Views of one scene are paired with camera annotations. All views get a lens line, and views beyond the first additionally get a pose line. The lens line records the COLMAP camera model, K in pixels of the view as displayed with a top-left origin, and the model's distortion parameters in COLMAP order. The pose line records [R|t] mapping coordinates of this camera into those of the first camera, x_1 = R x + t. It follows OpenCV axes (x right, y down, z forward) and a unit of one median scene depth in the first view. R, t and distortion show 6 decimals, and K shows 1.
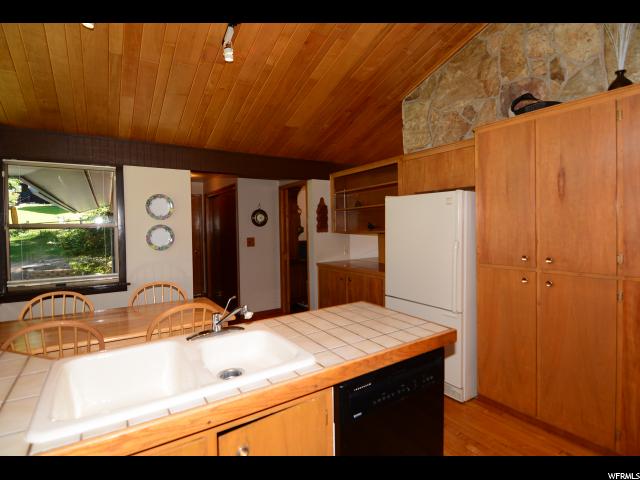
lens RADIAL K [[326.6, 0, 320.0], [0, 326.6, 240.0], [0, 0, 1]] dist [-0.002335, -0.001085]
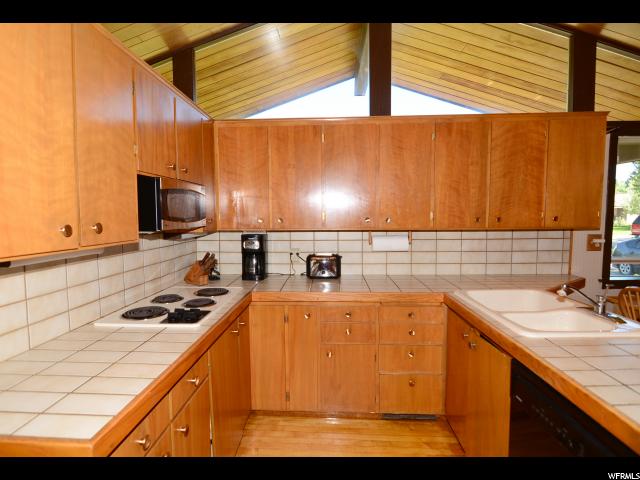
lens RADIAL K [[336.7, 0, 318.1], [0, 336.7, 237.4], [0, 0, 1]] dist [-0.003812, -0.001570]
pose [[-0.582583, 0.078037, -0.809016, 0.544400], [-0.018980, 0.993802, 0.109529, -0.033405], [0.812550, 0.079165, -0.577491, 0.437693]]
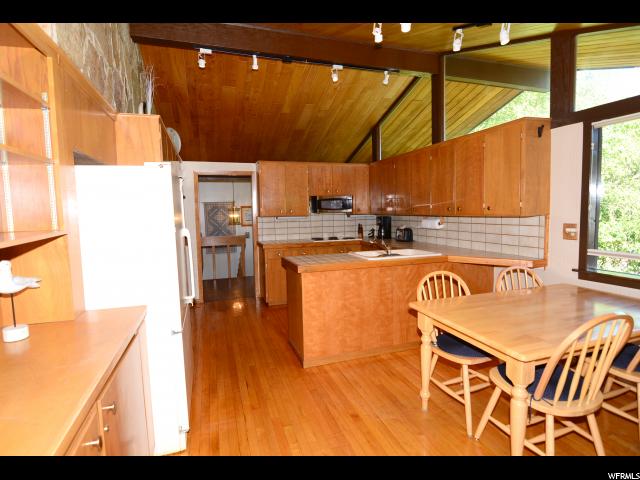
lens RADIAL K [[336.7, 0, 318.1], [0, 336.7, 237.4], [0, 0, 1]] dist [-0.003812, -0.001570]
pose [[-0.963862, 0.017013, 0.265859, -0.230466], [0.051597, 0.990984, 0.123647, -0.069592], [-0.261358, 0.132896, -0.956049, 1.632709]]
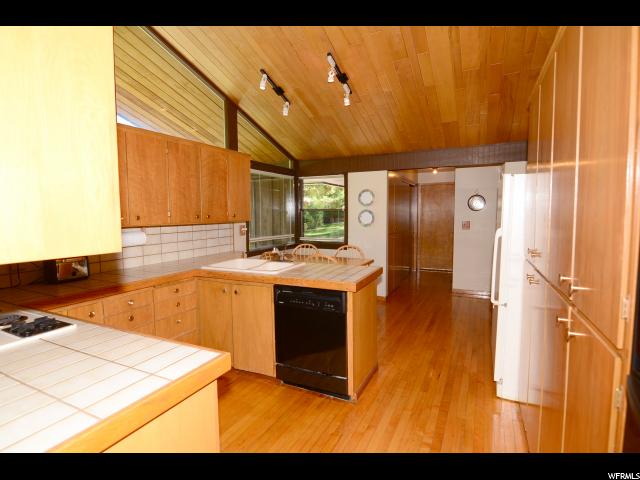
lens RADIAL K [[326.6, 0, 320.0], [0, 326.6, 240.0], [0, 0, 1]] dist [-0.002335, -0.001085]
pose [[0.506423, 0.082667, -0.858314, 0.832358], [-0.037527, 0.996564, 0.073841, -0.011968], [0.861468, -0.005185, 0.507785, 0.061952]]
